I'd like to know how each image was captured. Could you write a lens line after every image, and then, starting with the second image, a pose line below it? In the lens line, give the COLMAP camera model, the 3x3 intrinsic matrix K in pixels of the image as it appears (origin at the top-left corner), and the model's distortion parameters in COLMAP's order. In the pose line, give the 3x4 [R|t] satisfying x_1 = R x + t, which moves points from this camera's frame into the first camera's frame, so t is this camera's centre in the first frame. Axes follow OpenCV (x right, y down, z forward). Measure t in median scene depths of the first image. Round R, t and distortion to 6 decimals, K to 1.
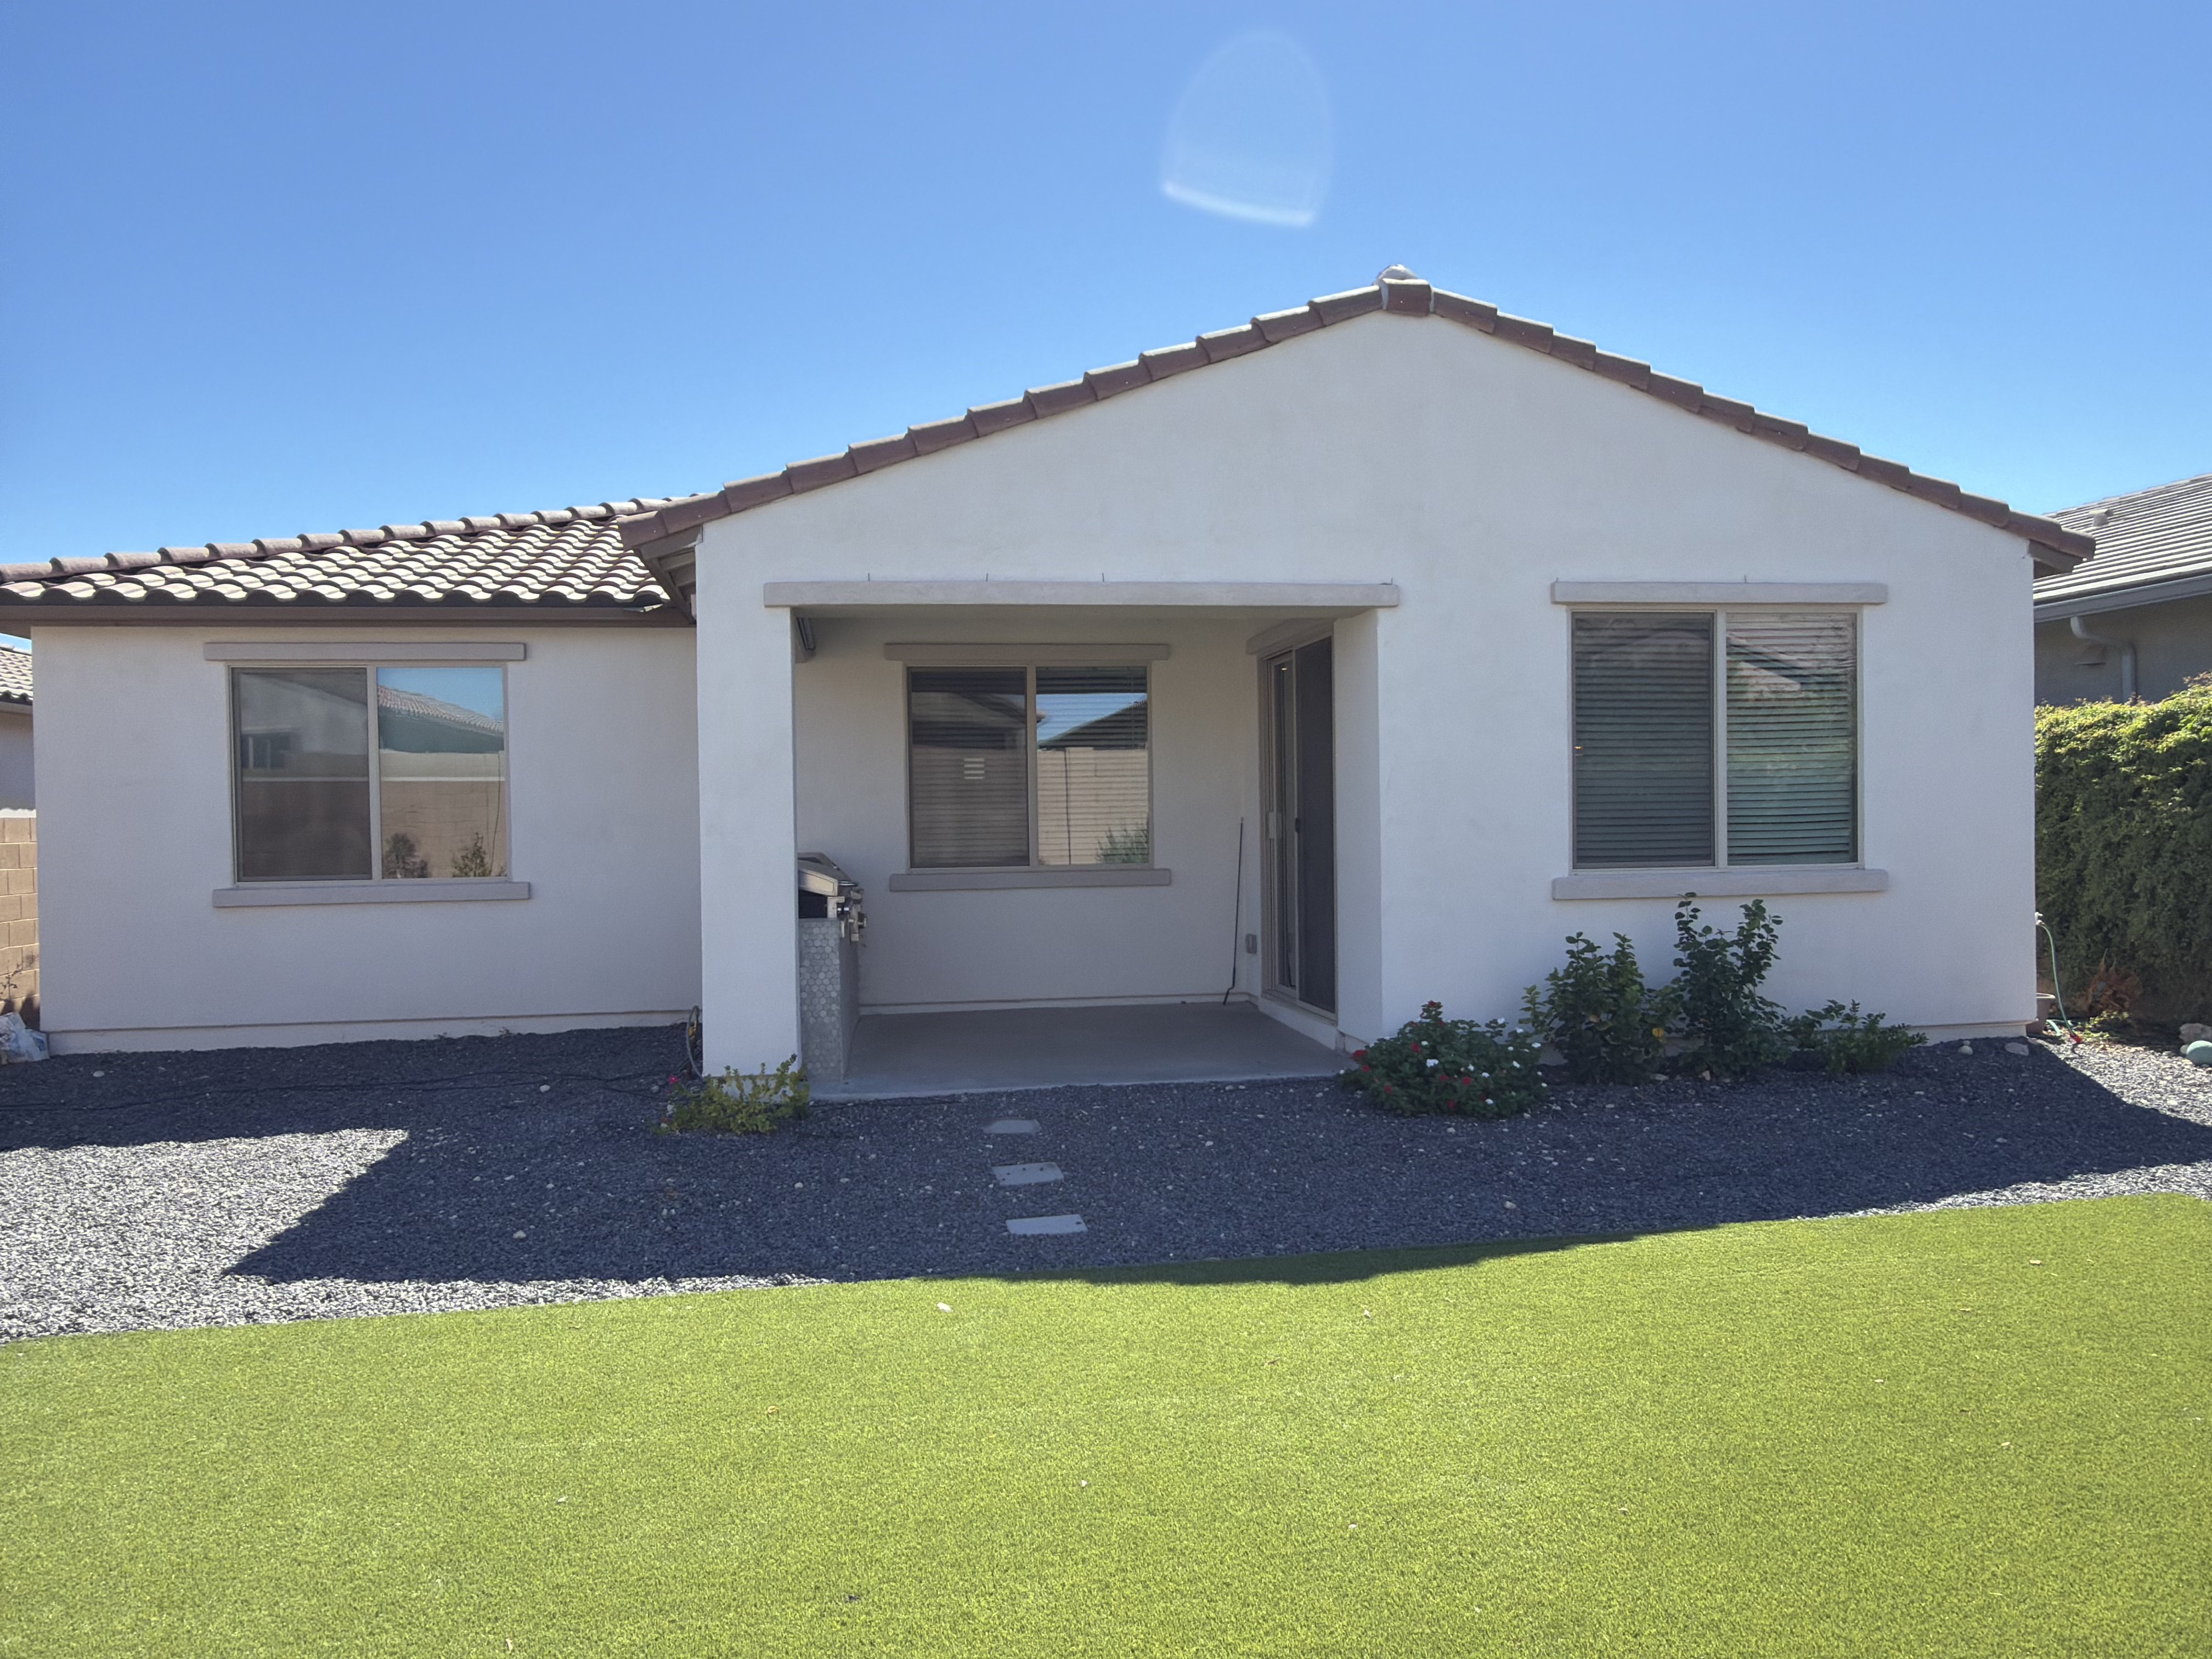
lens RADIAL K [[1574.2, 0, 1105.6], [0, 1574.2, 826.2], [0, 0, 1]] dist [0.005703, 0.003424]
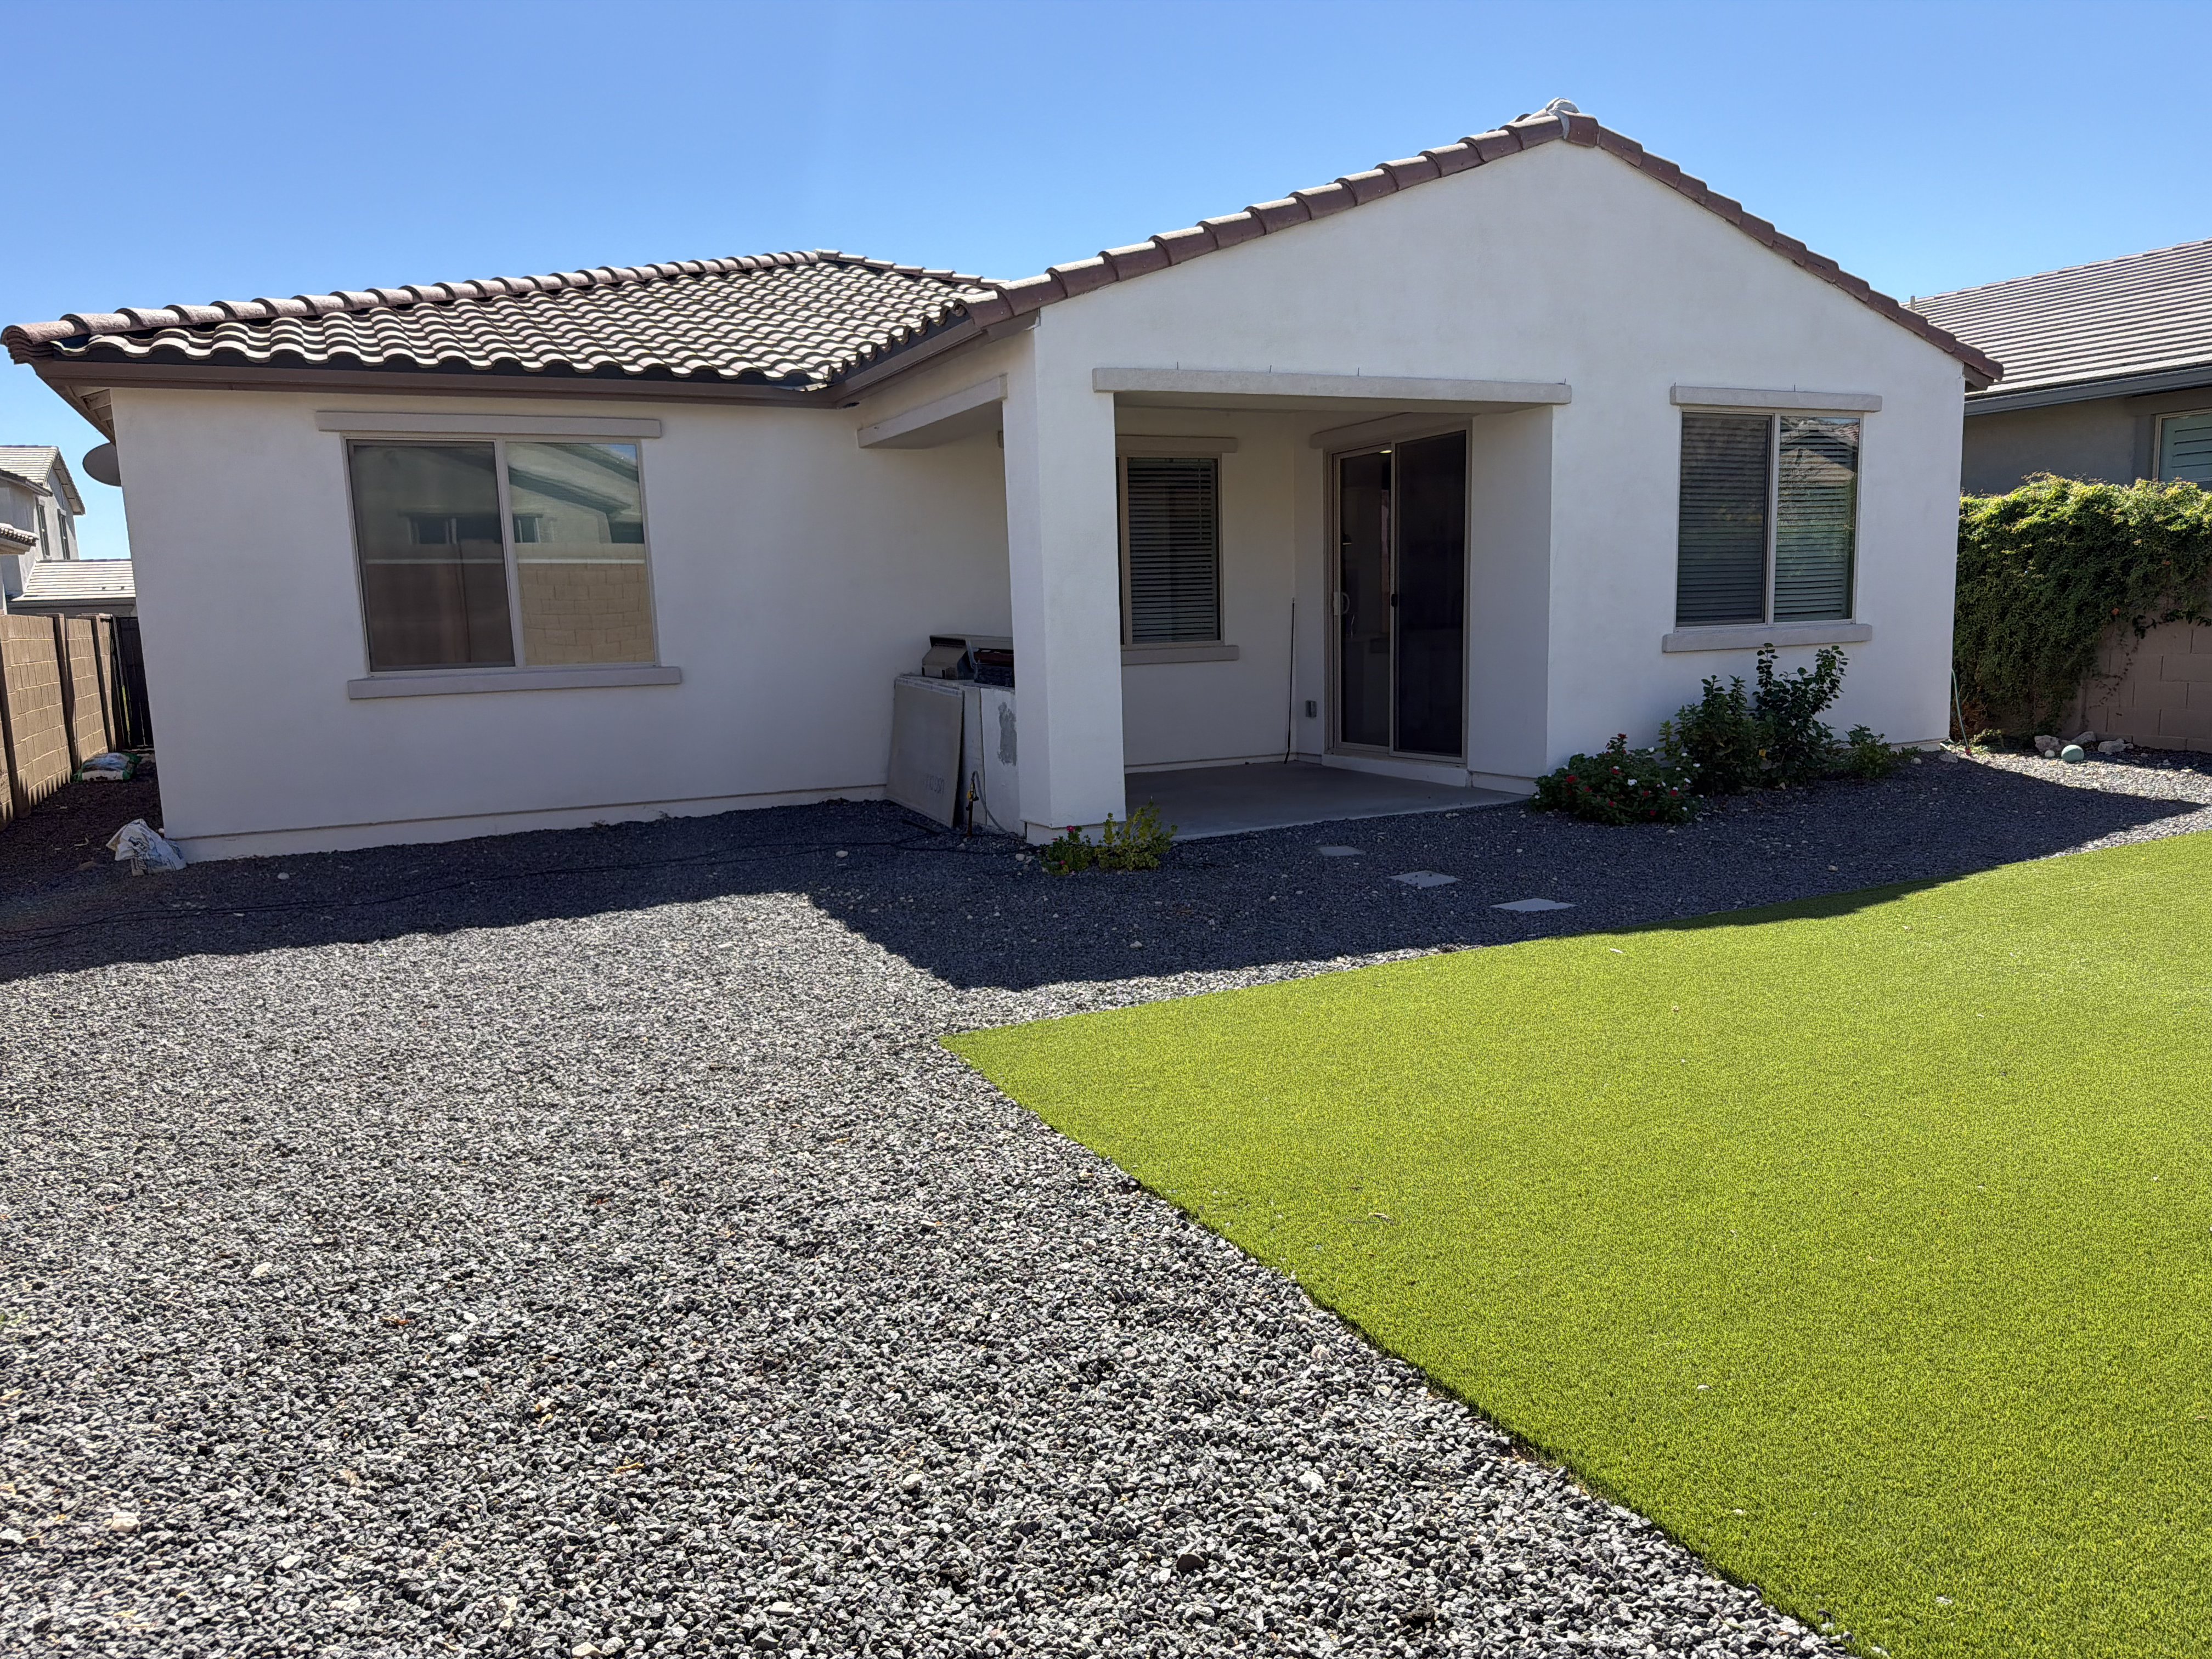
lens RADIAL K [[1570.8, 0, 1105.4], [0, 1570.8, 840.1], [0, 0, 1]] dist [0.028566, -0.028113]
pose [[0.952611, -0.056692, 0.298861, -0.500587], [0.017291, 0.990983, 0.132870, 0.020317], [-0.303698, -0.121406, 0.945002, -0.049037]]
